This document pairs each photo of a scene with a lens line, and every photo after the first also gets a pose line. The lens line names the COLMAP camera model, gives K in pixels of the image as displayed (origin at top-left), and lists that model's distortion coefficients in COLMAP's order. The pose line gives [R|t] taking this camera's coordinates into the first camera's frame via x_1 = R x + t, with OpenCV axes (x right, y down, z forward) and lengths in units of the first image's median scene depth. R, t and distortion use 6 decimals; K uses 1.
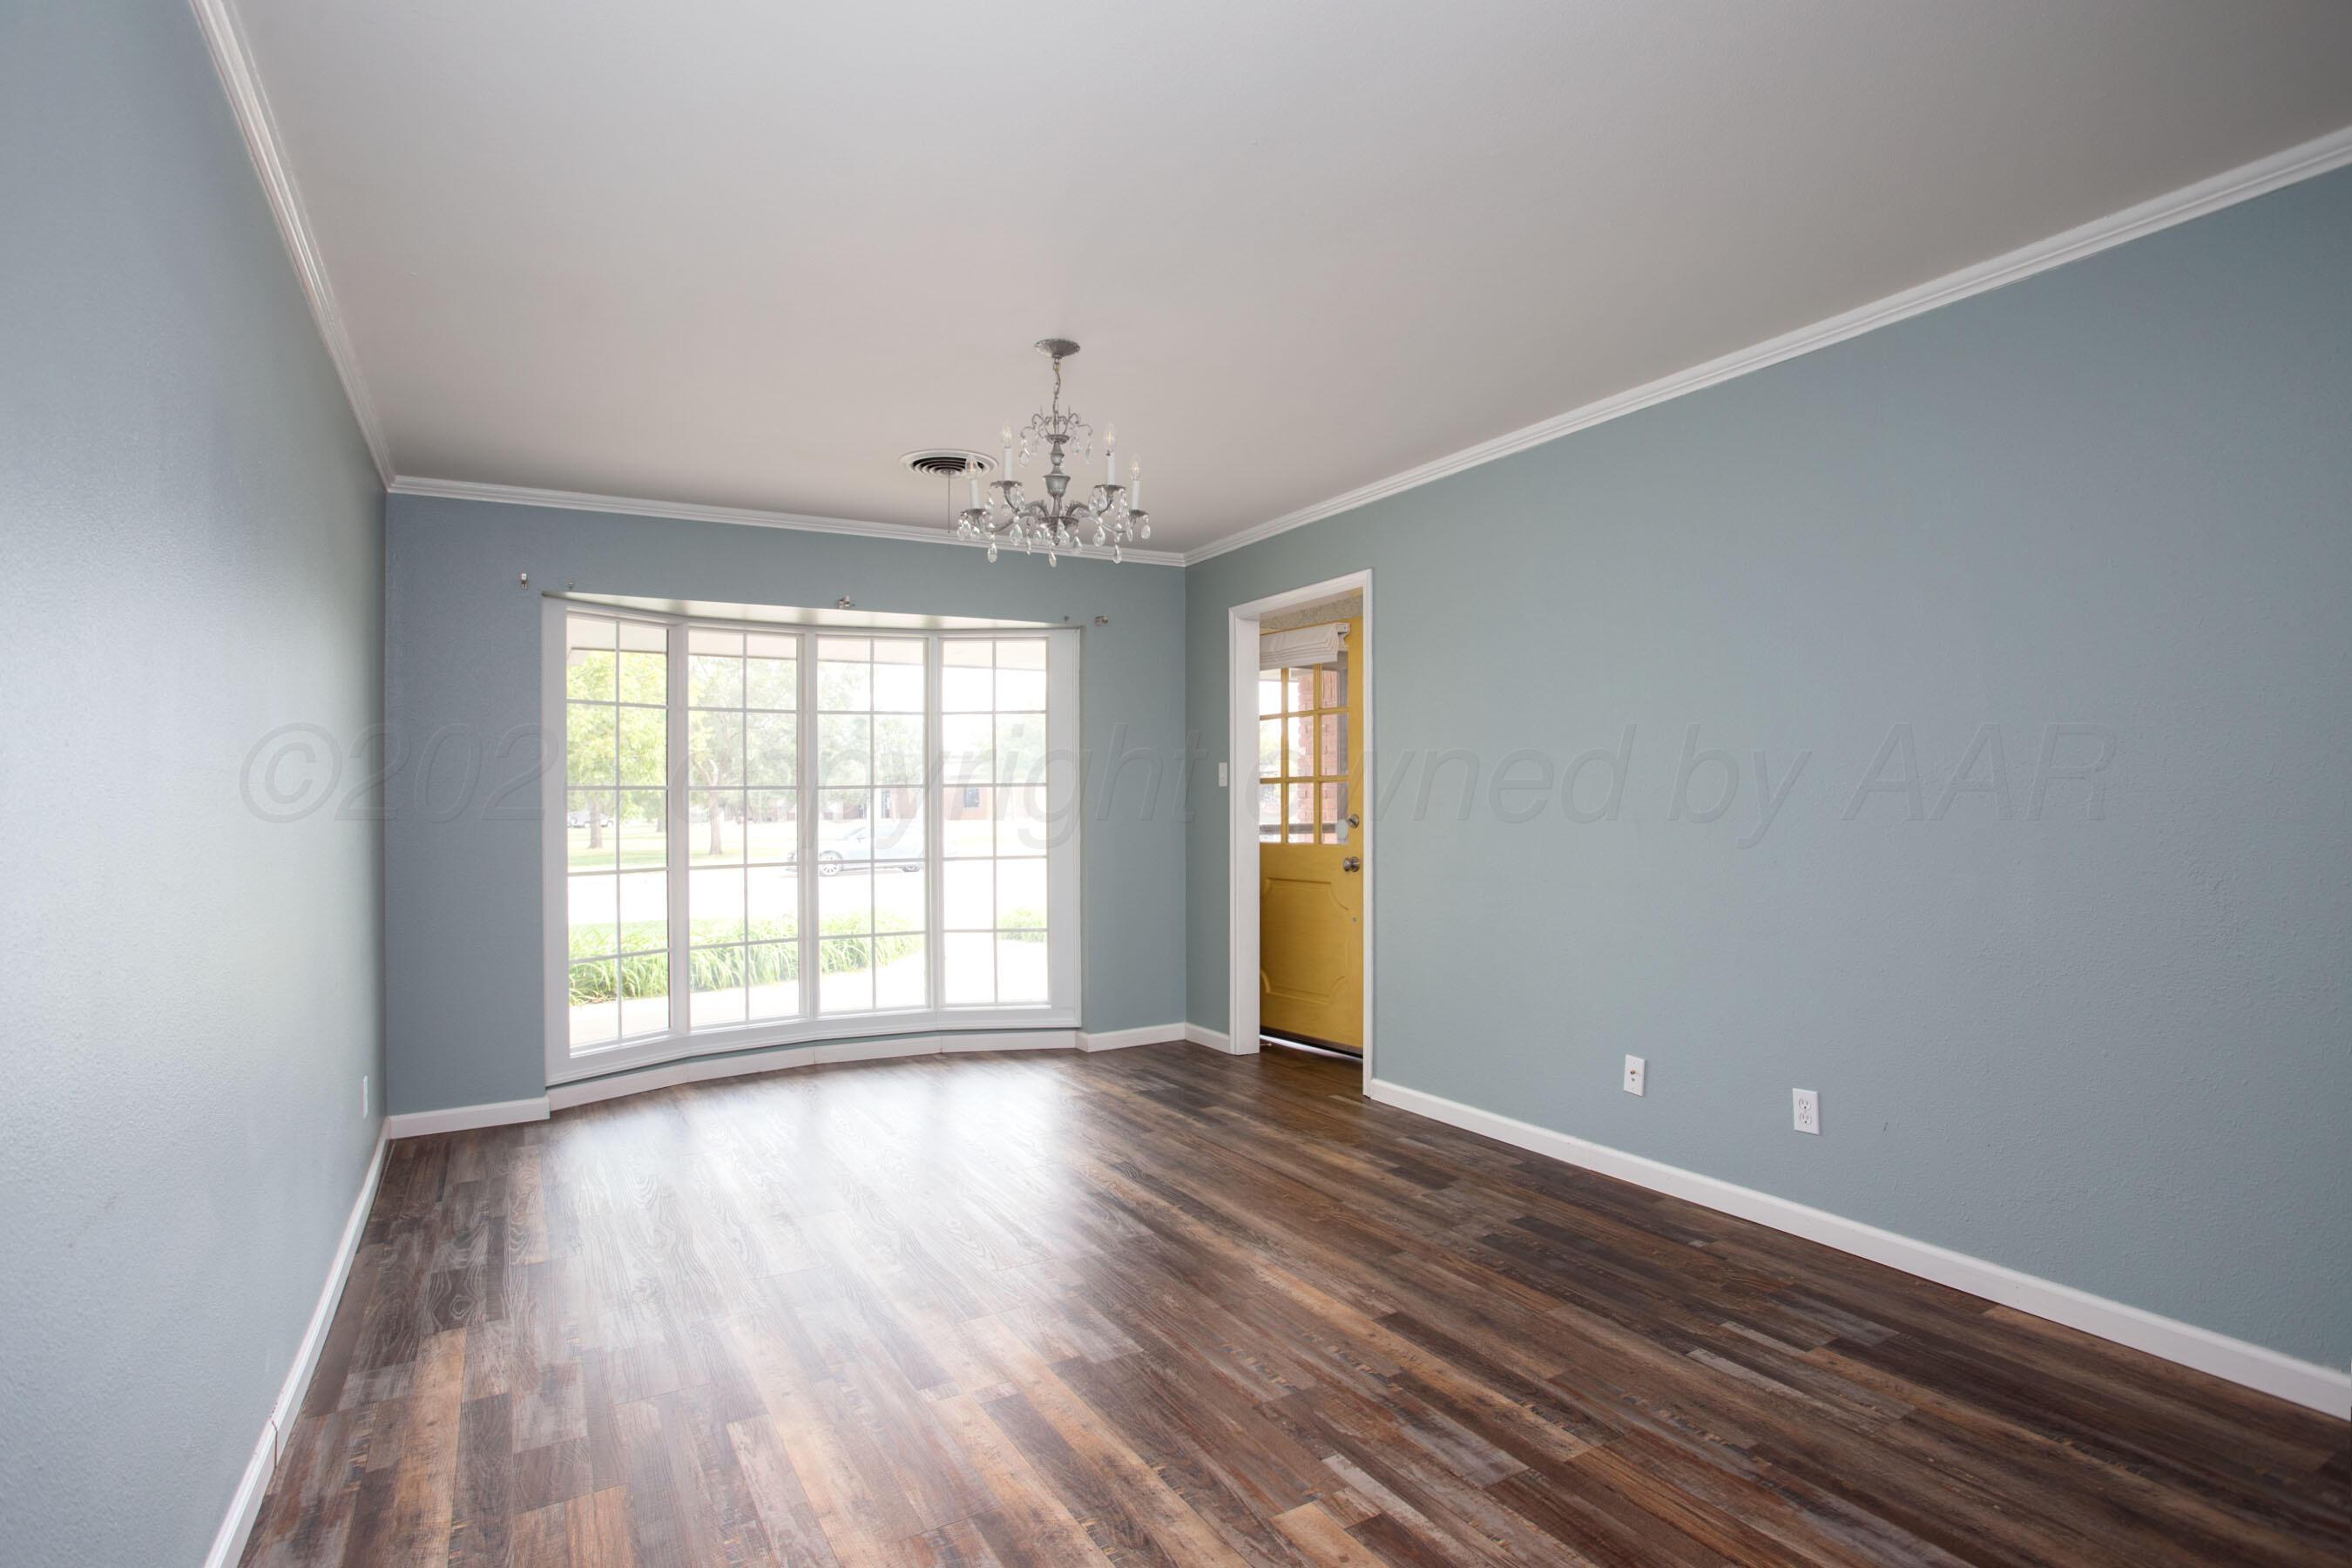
lens RADIAL K [[1153.0, 0, 1168.4], [0, 1153.0, 821.9], [0, 0, 1]] dist [-0.111072, 0.088329]
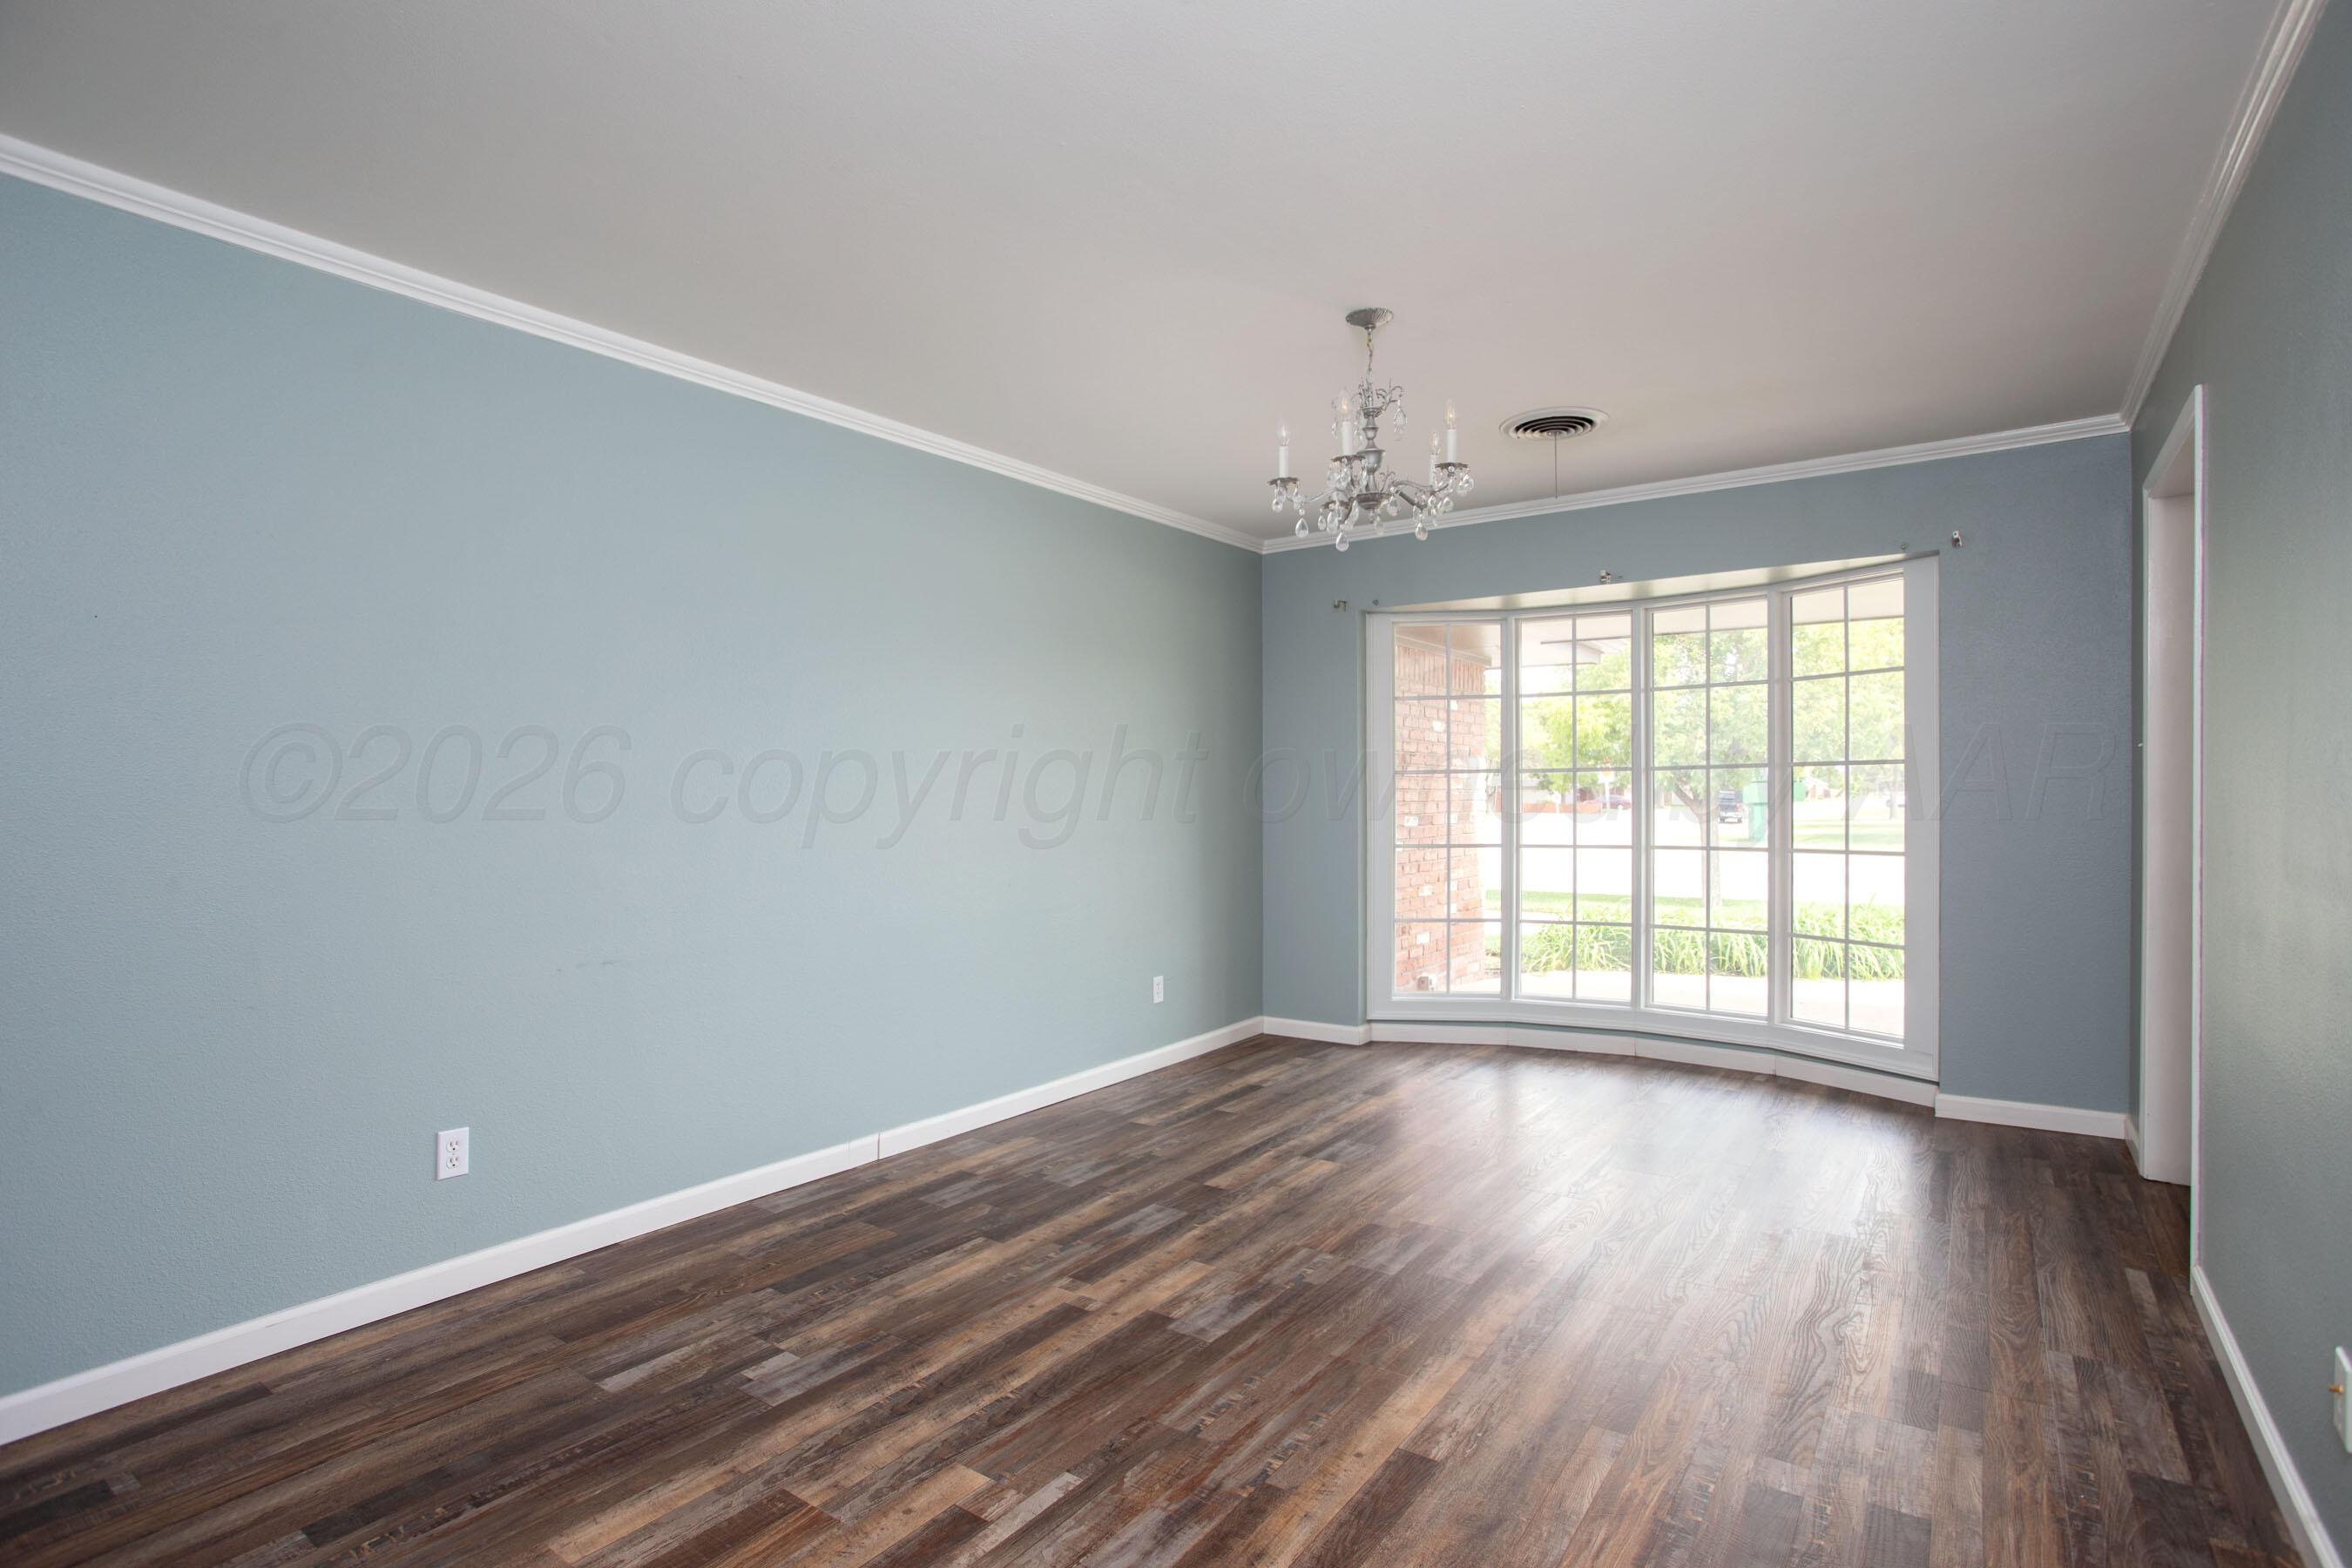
lens RADIAL K [[1130.3, 0, 1176.0], [0, 1130.3, 784.0], [0, 0, 1]] dist [-0.035767, 0.000046]
pose [[0.421606, 0.000470, -0.906779, 0.395973], [-0.011076, 0.999928, -0.004631, -0.008237], [0.906711, 0.011996, 0.421581, 0.253706]]
